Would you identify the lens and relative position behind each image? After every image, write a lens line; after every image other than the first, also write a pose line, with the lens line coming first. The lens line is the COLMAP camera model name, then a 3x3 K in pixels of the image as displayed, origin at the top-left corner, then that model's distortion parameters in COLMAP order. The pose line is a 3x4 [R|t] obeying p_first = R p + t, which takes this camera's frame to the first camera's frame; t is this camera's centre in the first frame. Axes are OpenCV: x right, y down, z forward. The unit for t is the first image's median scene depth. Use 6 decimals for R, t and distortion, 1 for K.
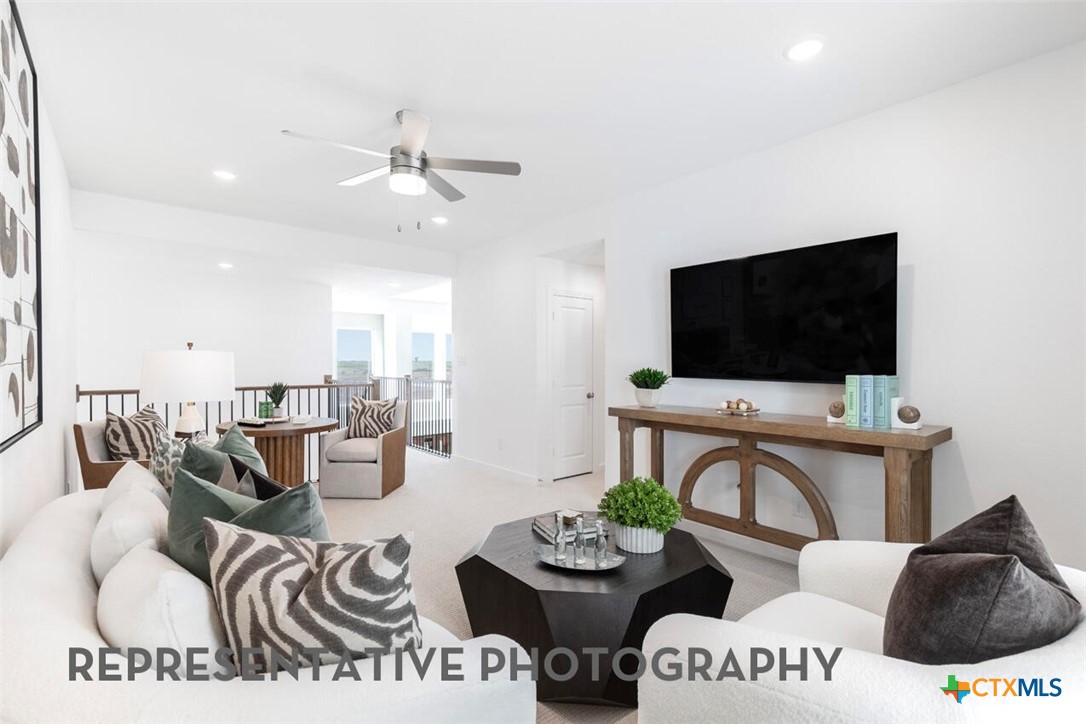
lens RADIAL K [[497.4, 0, 543.0], [0, 497.4, 362.0], [0, 0, 1]] dist [-0.000289, -0.000271]
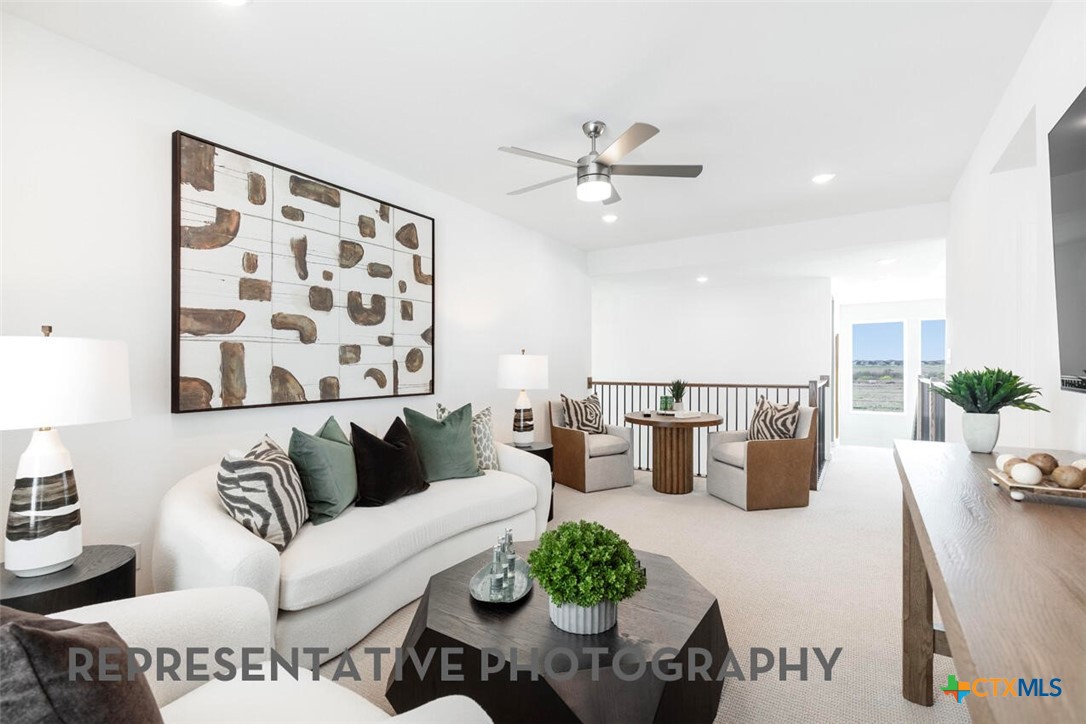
lens RADIAL K [[495.7, 0, 558.2], [0, 495.7, 364.9], [0, 0, 1]] dist [0.013881, -0.003729]
pose [[0.303672, -0.001769, -0.952775, 0.450437], [0.005156, 0.999987, -0.000213, 0.005662], [0.952763, -0.004848, 0.303677, 0.396234]]
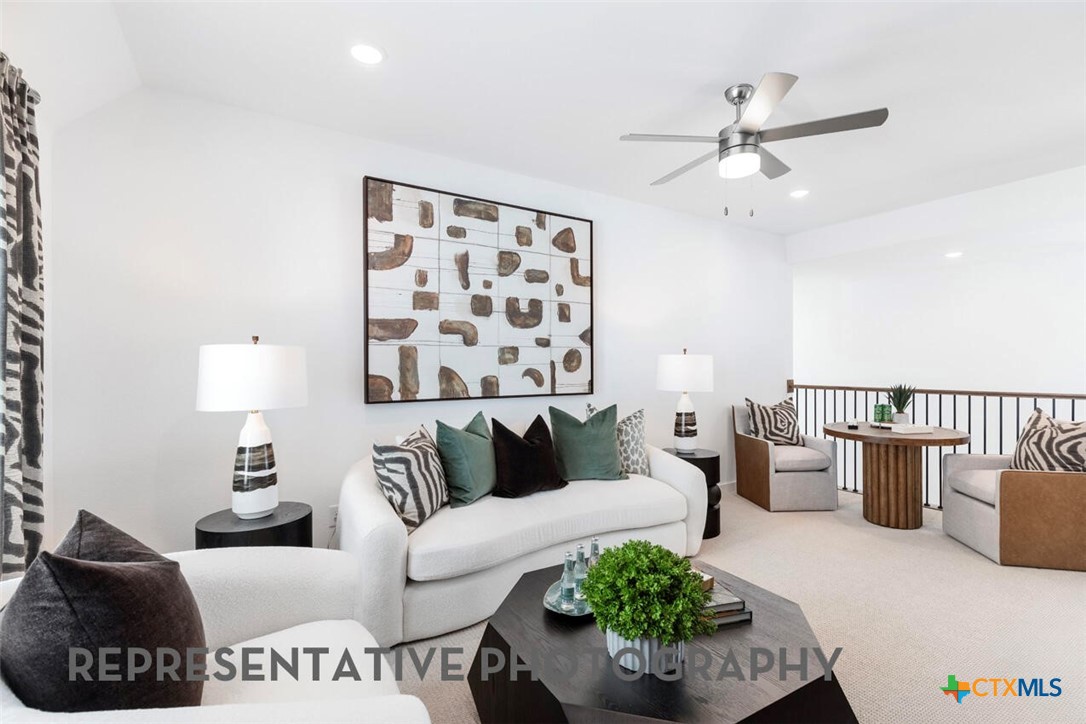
lens RADIAL K [[495.7, 0, 558.2], [0, 495.7, 364.9], [0, 0, 1]] dist [0.013881, -0.003729]
pose [[-0.141276, -0.002643, -0.989967, 0.435086], [0.003111, 0.999990, -0.003114, 0.006350], [0.989965, -0.003520, -0.141267, 0.513070]]
